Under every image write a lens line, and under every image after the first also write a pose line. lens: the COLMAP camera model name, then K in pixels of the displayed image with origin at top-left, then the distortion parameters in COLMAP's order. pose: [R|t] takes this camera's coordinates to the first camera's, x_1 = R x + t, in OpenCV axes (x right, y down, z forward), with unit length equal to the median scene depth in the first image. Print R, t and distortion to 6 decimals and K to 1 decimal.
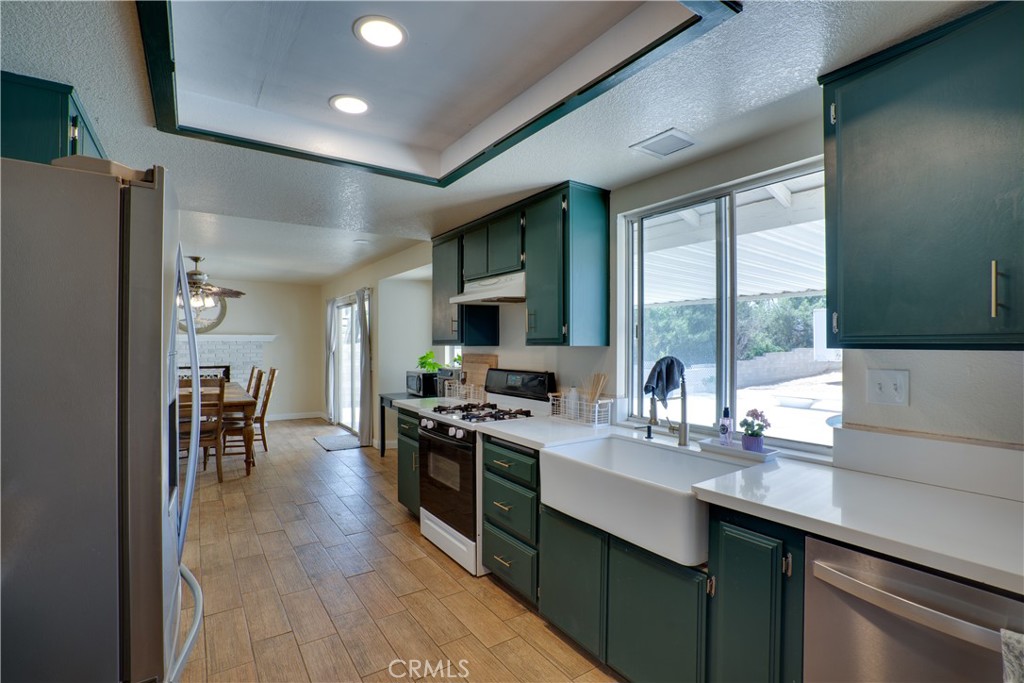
lens RADIAL K [[475.0, 0, 509.1], [0, 475.0, 343.3], [0, 0, 1]] dist [-0.057050, 0.018527]
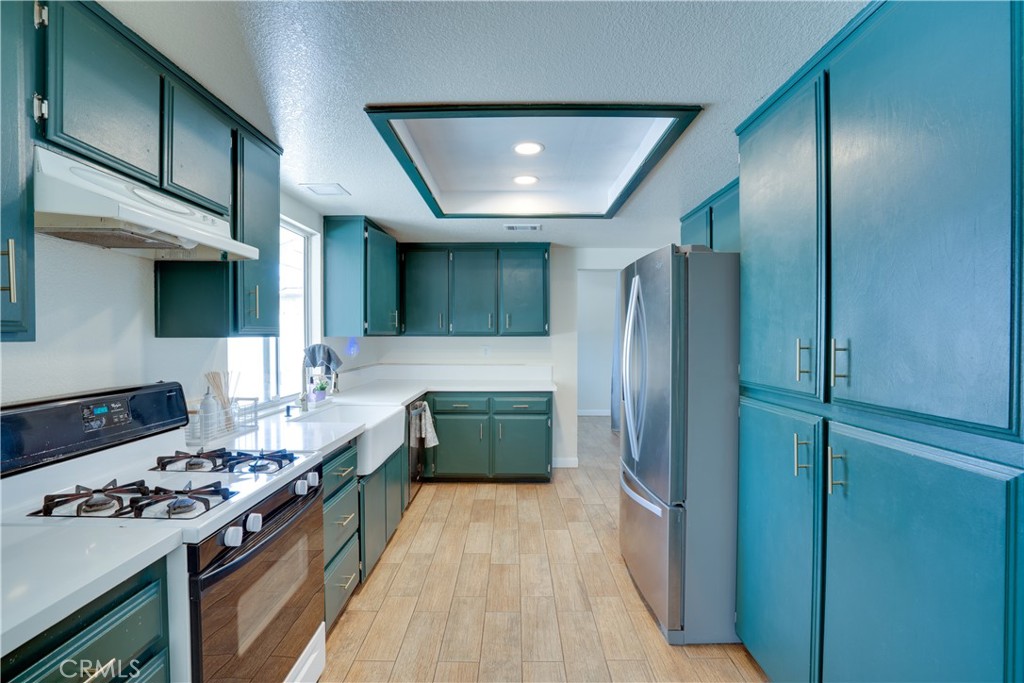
lens RADIAL K [[475.0, 0, 509.1], [0, 475.0, 343.3], [0, 0, 1]] dist [-0.057050, 0.018527]
pose [[-0.821814, -0.010636, 0.569657, -0.693050], [-0.003593, 0.999903, 0.013487, 0.003969], [-0.569745, 0.009037, -0.821772, 1.418235]]
